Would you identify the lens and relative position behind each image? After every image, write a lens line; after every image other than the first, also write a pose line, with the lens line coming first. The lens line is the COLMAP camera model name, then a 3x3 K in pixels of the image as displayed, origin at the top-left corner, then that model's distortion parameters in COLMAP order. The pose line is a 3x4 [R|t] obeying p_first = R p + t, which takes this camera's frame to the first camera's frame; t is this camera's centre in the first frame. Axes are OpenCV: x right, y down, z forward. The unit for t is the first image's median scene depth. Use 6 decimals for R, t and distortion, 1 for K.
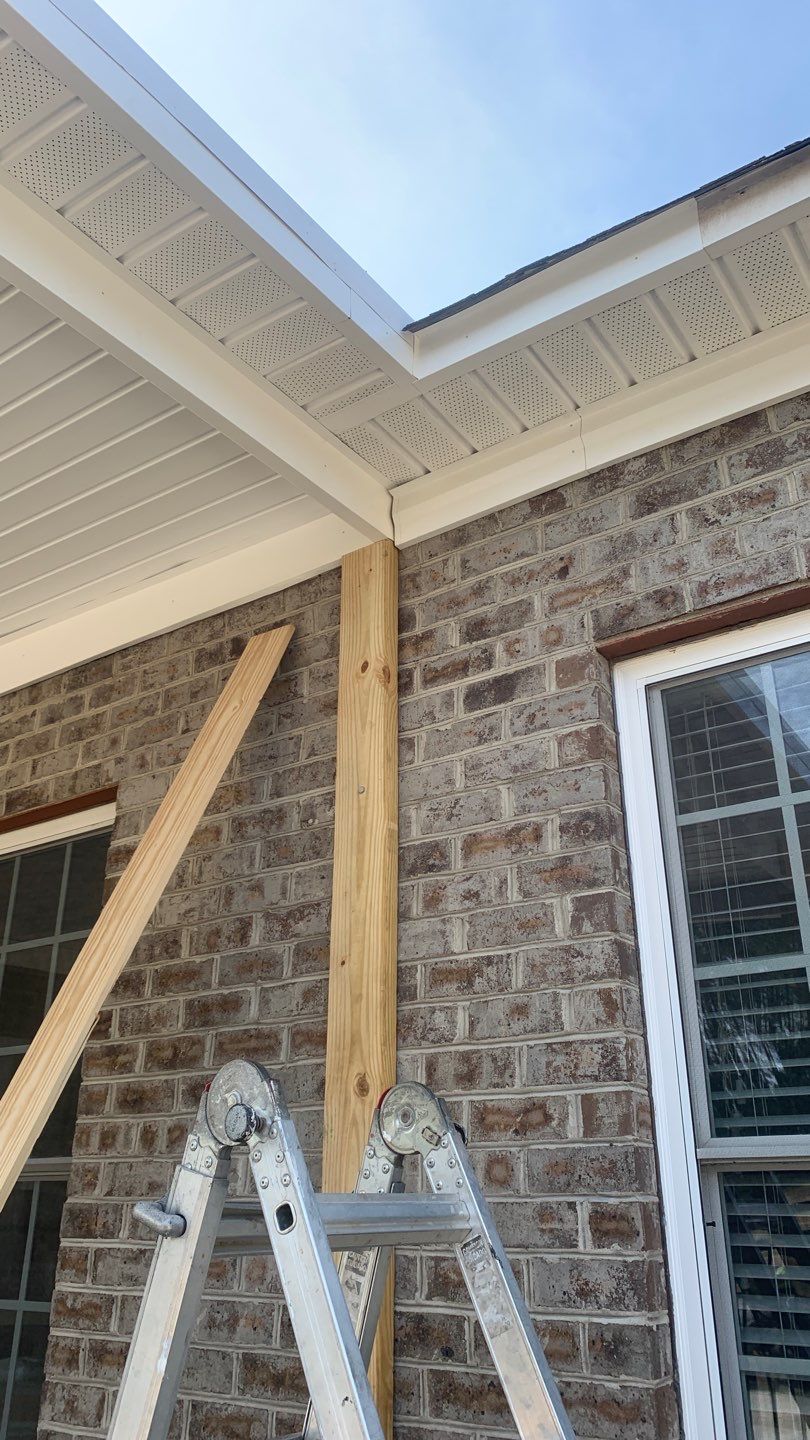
lens RADIAL K [[1111.7, 0, 400.2], [0, 1111.7, 694.4], [0, 0, 1]] dist [0.031096, -0.034599]
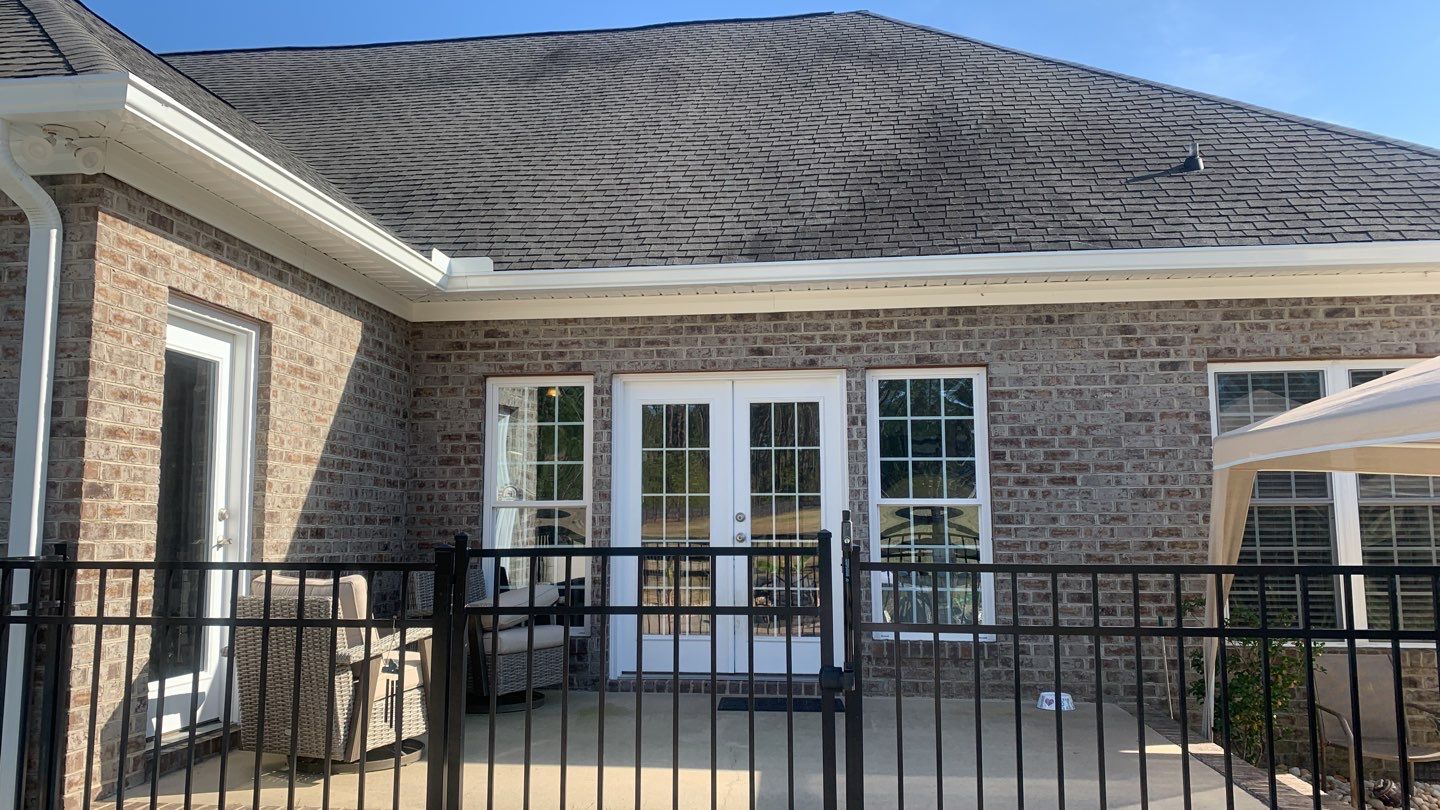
lens RADIAL K [[1102.5, 0, 712.2], [0, 1102.5, 402.3], [0, 0, 1]] dist [0.124225, -0.285216]
pose [[0.872807, 0.045058, 0.485981, -2.556053], [-0.198804, 0.942203, 0.269687, -0.496433], [-0.445741, -0.332000, 0.831319, -1.075630]]
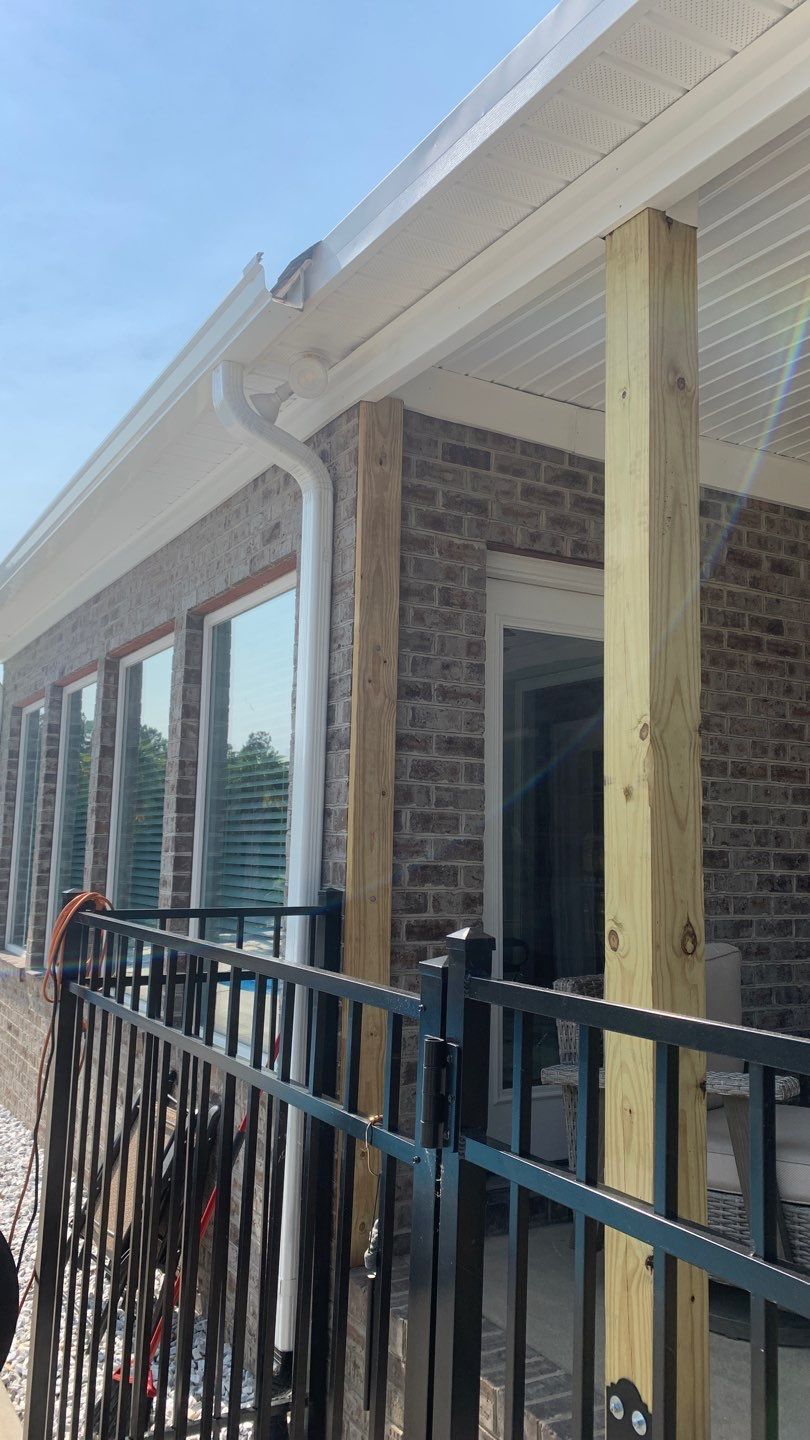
lens RADIAL K [[1107.9, 0, 396.0], [0, 1107.9, 700.5], [0, 0, 1]] dist [0.107642, -0.192127]
pose [[0.908194, -0.043395, -0.416294, -1.887807], [0.164947, 0.951226, 0.260695, -0.125800], [0.384677, -0.305428, 0.871055, -0.214402]]
